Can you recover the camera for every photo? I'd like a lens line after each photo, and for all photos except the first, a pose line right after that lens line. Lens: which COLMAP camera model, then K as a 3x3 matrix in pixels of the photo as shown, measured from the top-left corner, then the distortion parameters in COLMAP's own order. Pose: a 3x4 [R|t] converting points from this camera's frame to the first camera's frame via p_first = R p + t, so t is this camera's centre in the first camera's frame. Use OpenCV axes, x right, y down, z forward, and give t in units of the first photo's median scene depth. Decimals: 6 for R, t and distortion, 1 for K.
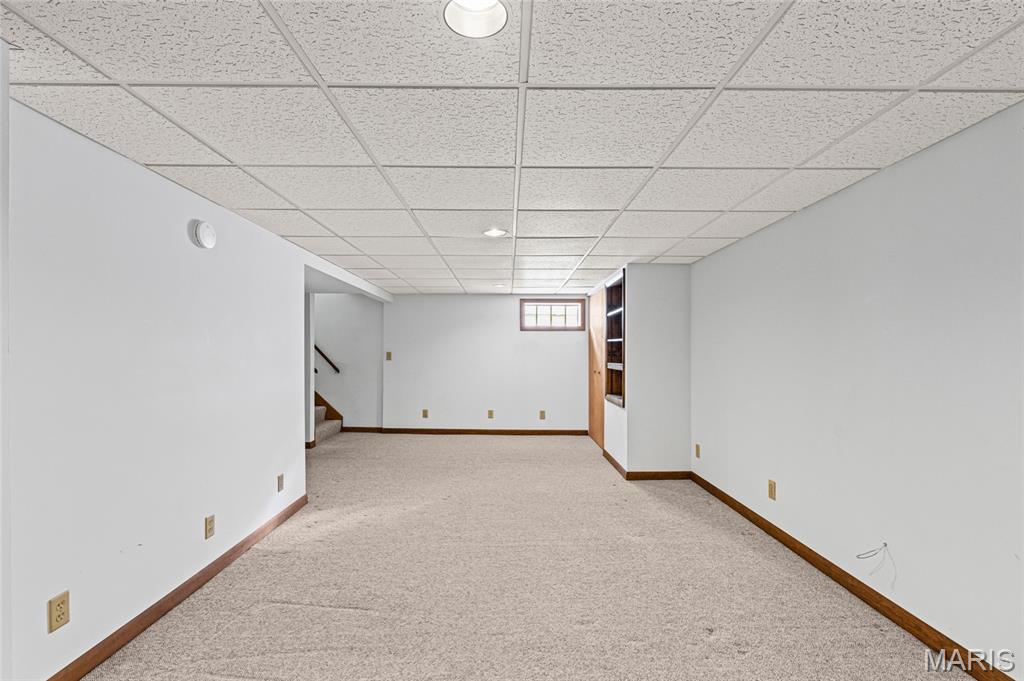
lens RADIAL K [[459.3, 0, 512.0], [0, 459.3, 340.5], [0, 0, 1]] dist [-0.002103, -0.000140]
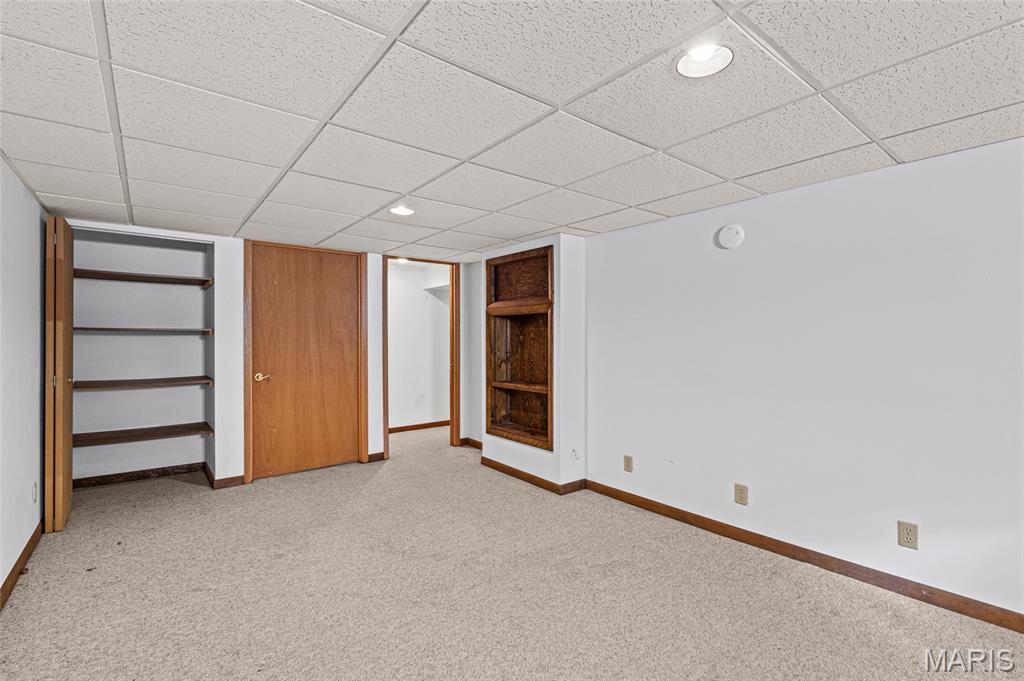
lens RADIAL K [[465.5, 0, 514.2], [0, 465.5, 333.4], [0, 0, 1]] dist [-0.000535, -0.000050]
pose [[-0.791567, 0.004058, -0.611069, 0.395040], [0.023630, 0.999433, -0.023973, 0.025574], [0.610625, -0.033416, -0.791215, 1.342872]]
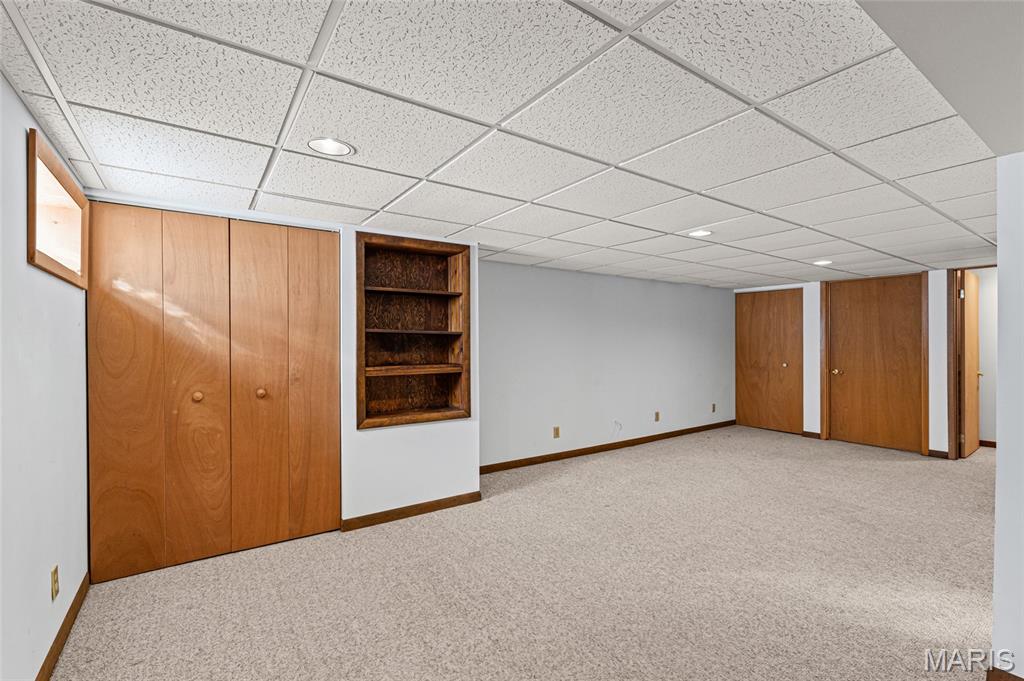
lens RADIAL K [[459.3, 0, 512.0], [0, 459.3, 340.5], [0, 0, 1]] dist [-0.002103, -0.000140]
pose [[-0.562176, 0.006973, 0.826988, -0.702950], [-0.020061, 0.999555, -0.022066, 0.039624], [-0.826774, -0.028995, -0.561786, 2.083631]]
